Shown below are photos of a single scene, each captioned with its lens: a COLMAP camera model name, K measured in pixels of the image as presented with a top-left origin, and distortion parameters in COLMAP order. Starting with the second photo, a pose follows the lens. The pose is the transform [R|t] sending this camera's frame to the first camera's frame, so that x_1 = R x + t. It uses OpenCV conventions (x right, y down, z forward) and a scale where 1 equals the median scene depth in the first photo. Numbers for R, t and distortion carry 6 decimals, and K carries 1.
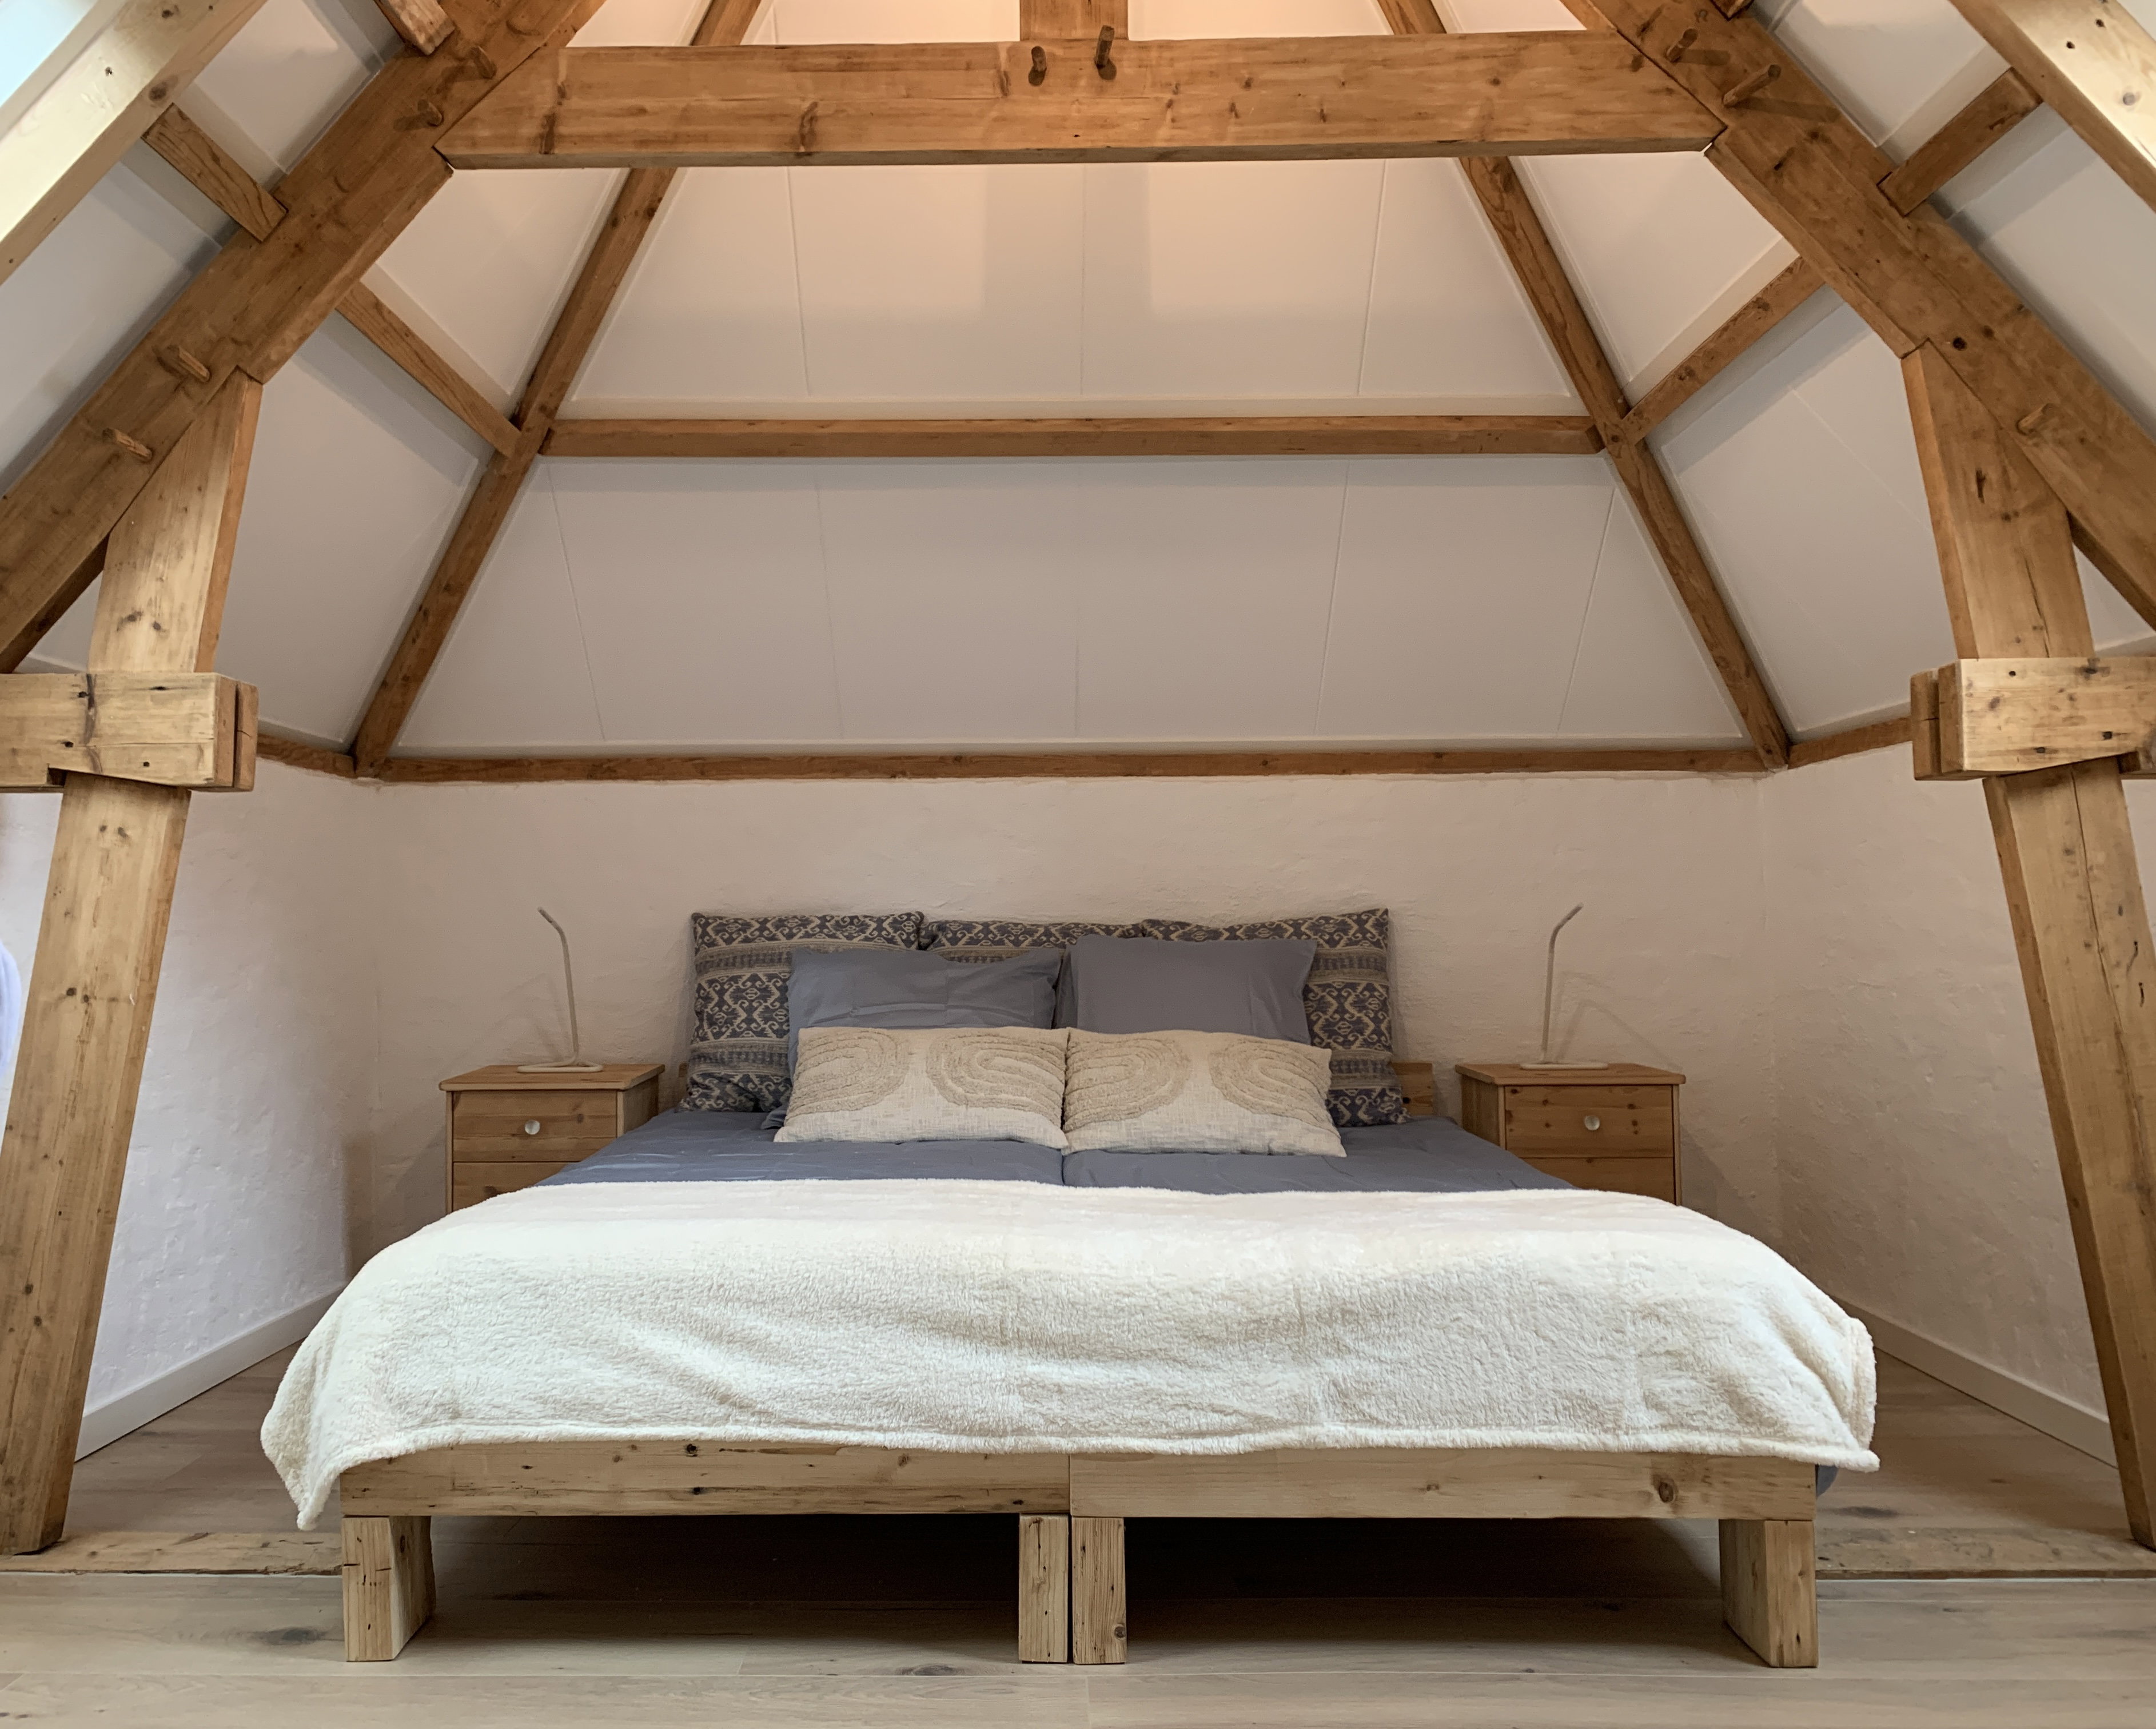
lens RADIAL K [[1767.6, 0, 989.9], [0, 1767.6, 861.8], [0, 0, 1]] dist [0.019873, -0.008691]
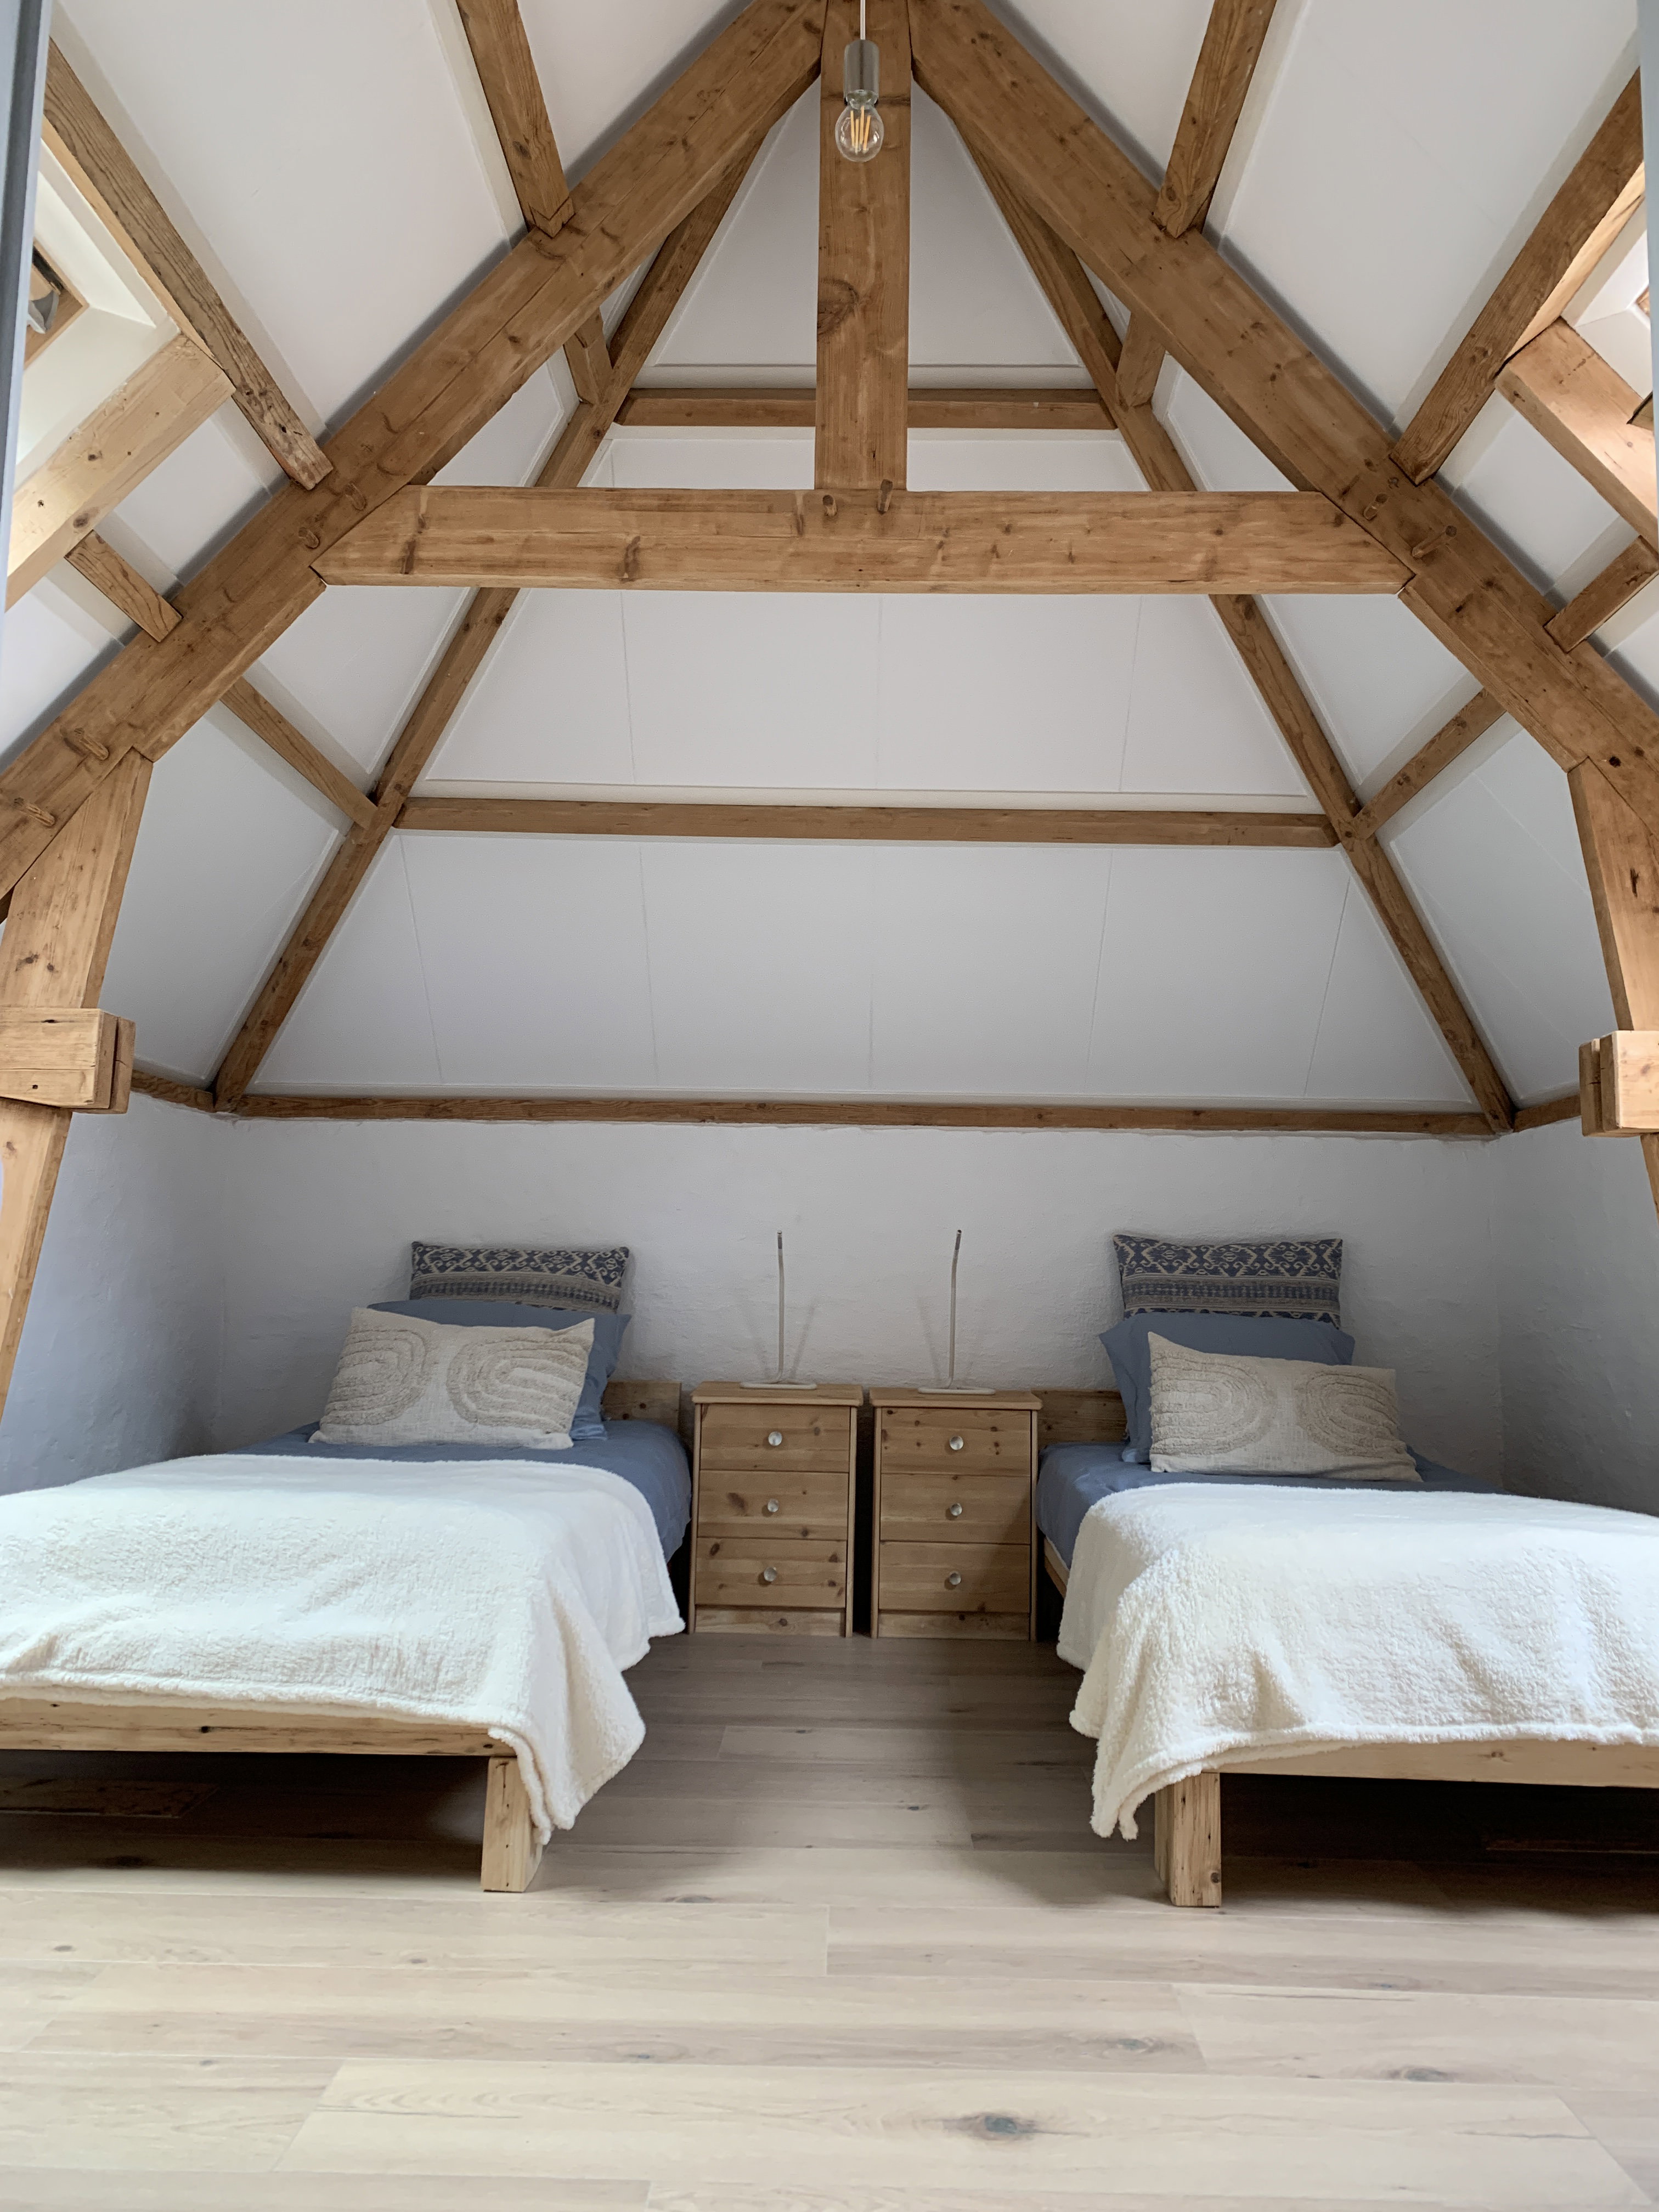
lens RADIAL K [[1692.8, 0, 814.3], [0, 1692.8, 1099.5], [0, 0, 1]] dist [0.038434, -0.051924]
pose [[0.999739, 0.022700, -0.002396, 0.028705], [-0.022813, 0.997217, -0.070979, 0.019222], [0.000778, 0.071015, 0.997475, -0.091540]]
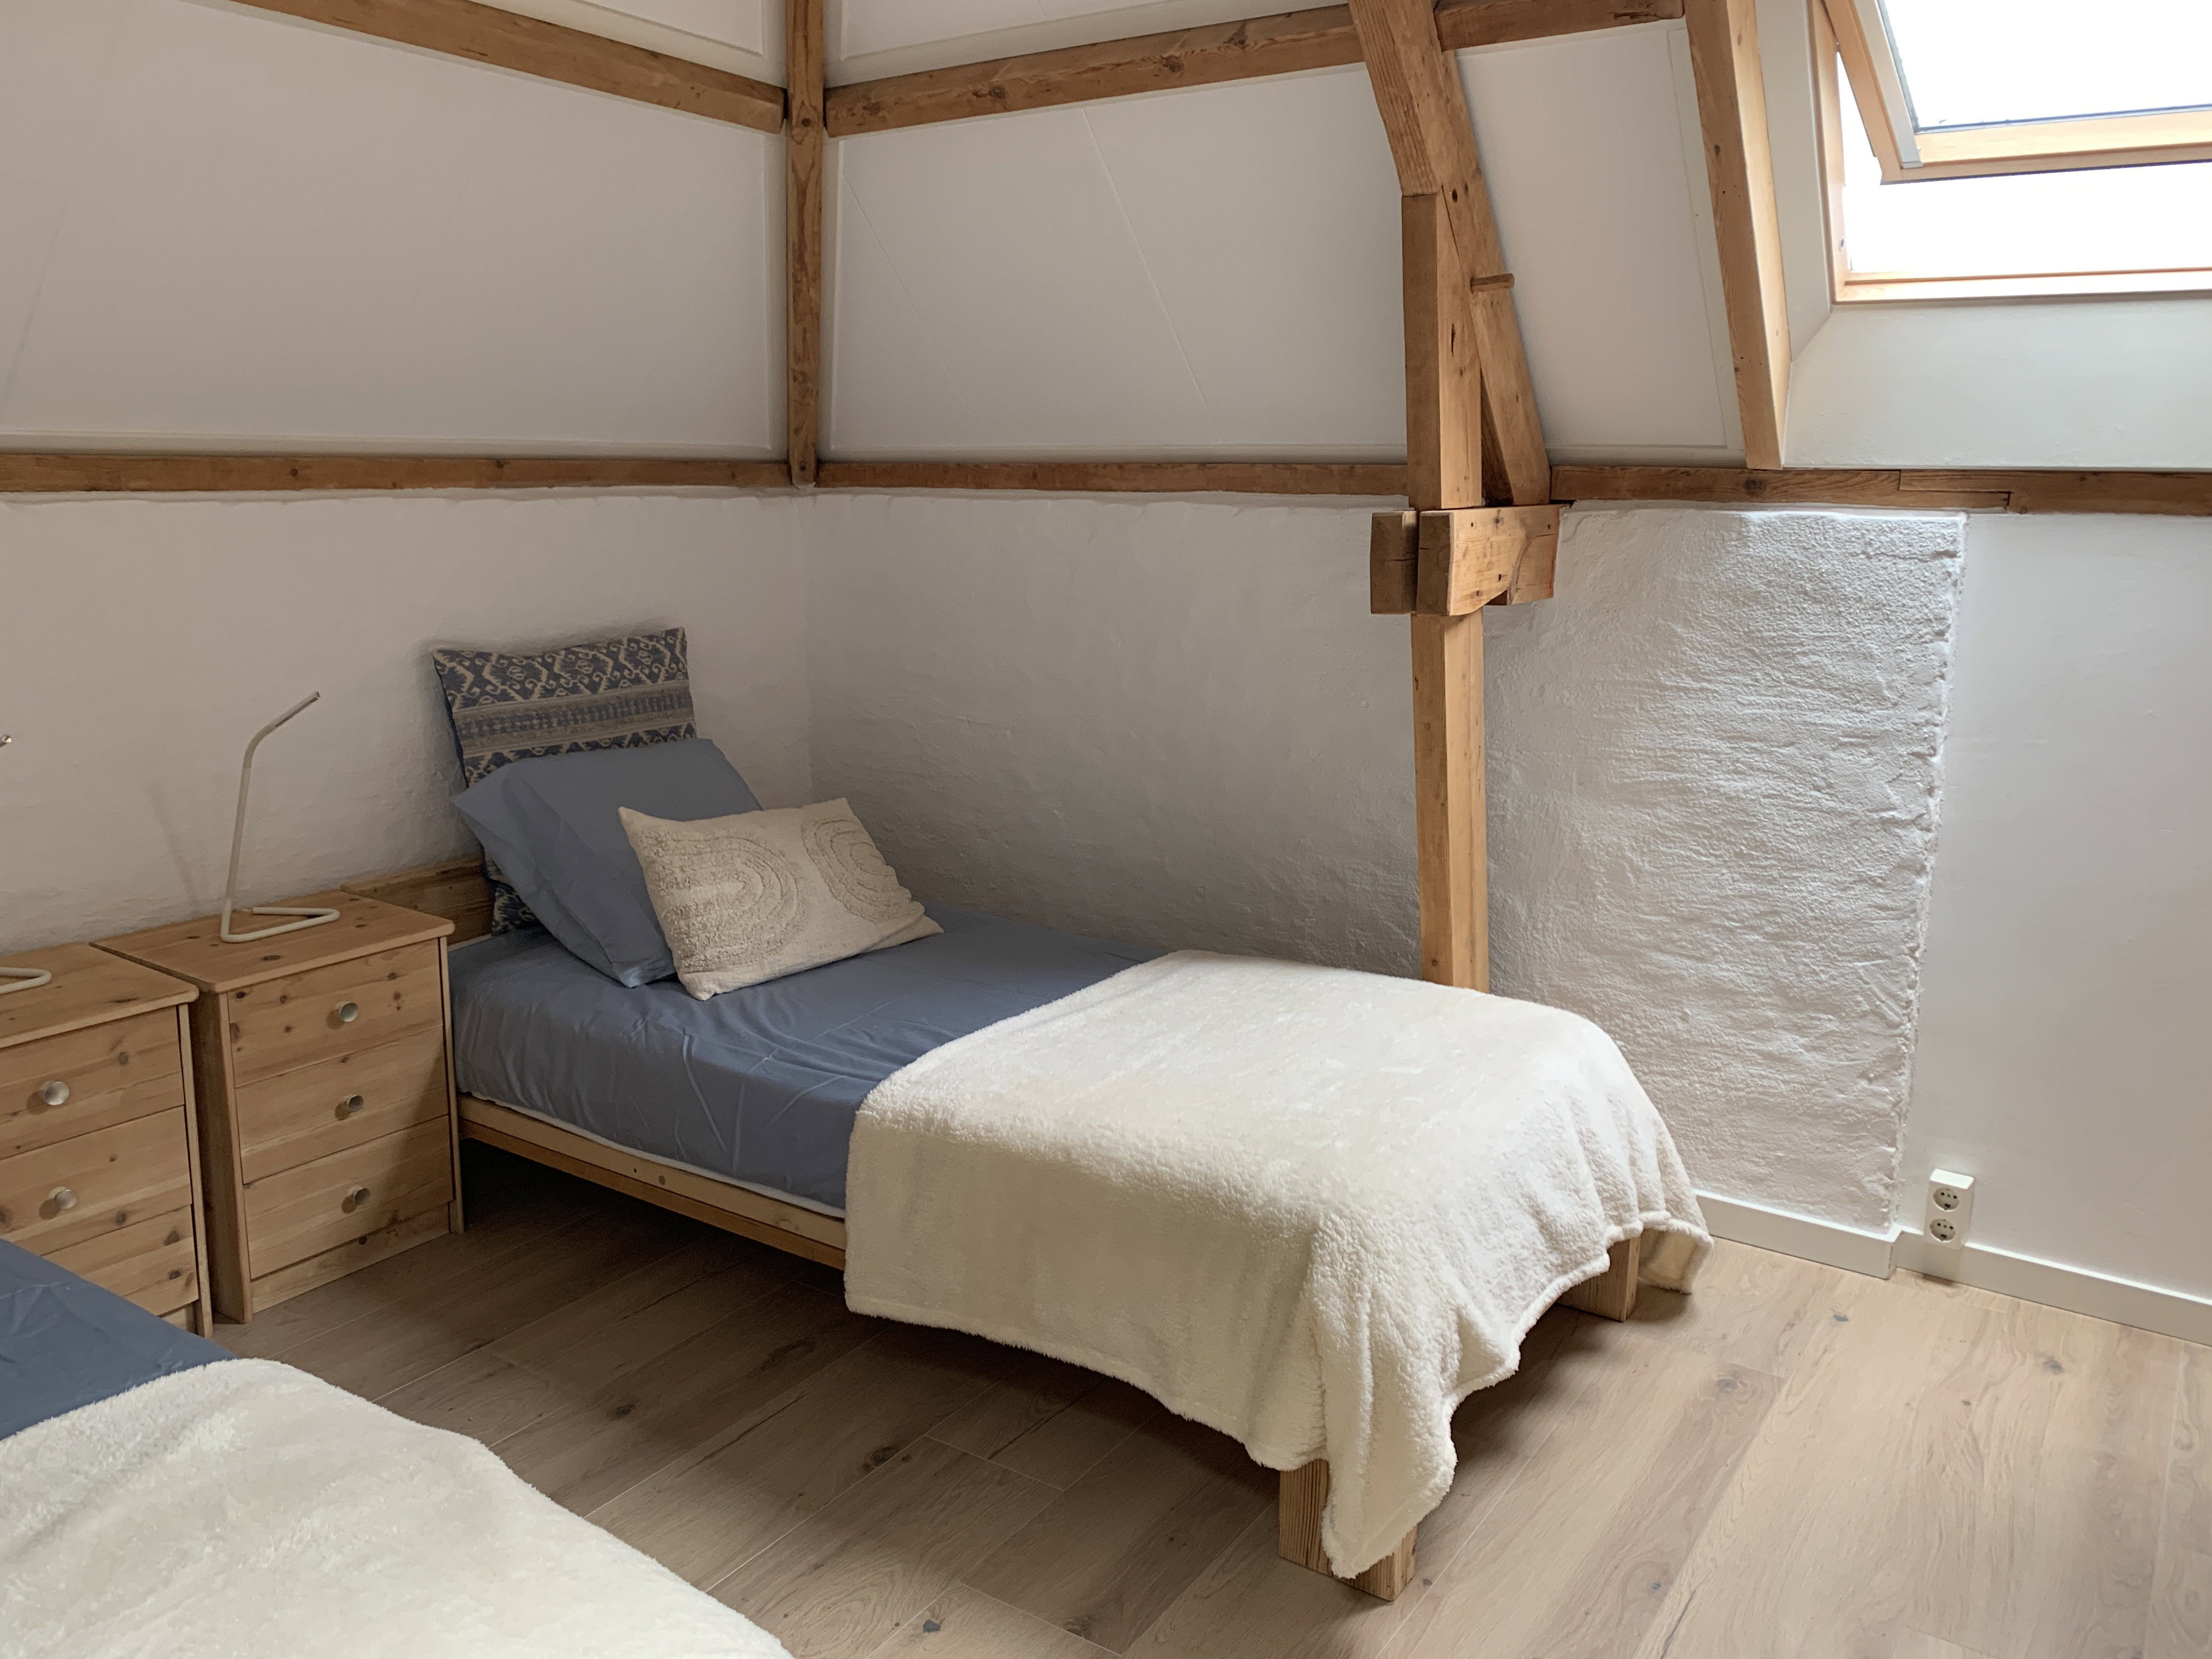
lens RADIAL K [[1692.8, 0, 1098.7], [0, 1692.8, 820.0], [0, 0, 1]] dist [0.038434, -0.051924]
pose [[0.537007, -0.167651, 0.826751, -0.429157], [-0.042655, 0.973402, 0.225096, -0.145872], [-0.842499, -0.156143, 0.515573, 0.584062]]
